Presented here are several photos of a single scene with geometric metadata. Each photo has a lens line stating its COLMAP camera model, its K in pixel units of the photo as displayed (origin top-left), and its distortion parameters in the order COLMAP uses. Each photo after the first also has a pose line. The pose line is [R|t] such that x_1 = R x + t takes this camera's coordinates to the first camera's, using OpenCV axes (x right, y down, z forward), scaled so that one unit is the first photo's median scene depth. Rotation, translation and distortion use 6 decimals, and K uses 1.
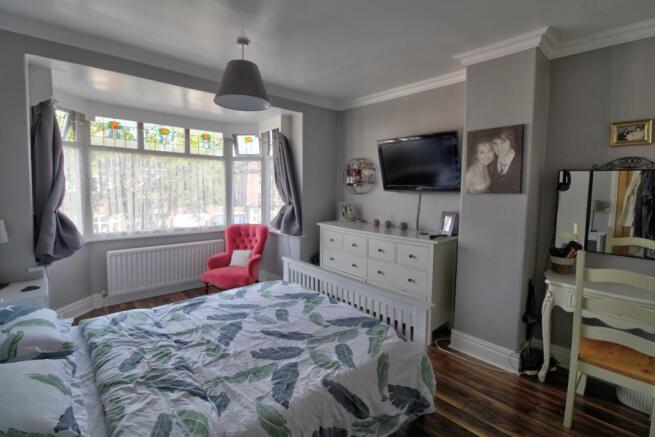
lens RADIAL K [[304.1, 0, 332.9], [0, 304.1, 215.4], [0, 0, 1]] dist [-0.008128, -0.003053]
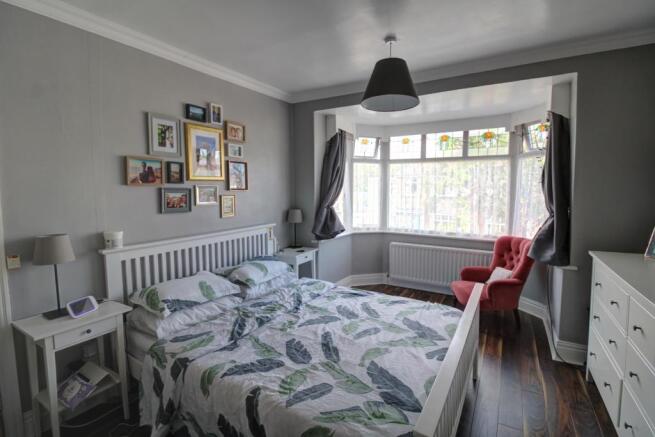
lens RADIAL K [[304.1, 0, 332.7], [0, 304.1, 215.3], [0, 0, 1]] dist [-0.008128, -0.003053]
pose [[0.282175, 0.067110, -0.957013, 0.642826], [-0.083362, 0.995492, 0.045229, -0.049360], [0.955734, 0.067016, 0.286497, 0.630450]]
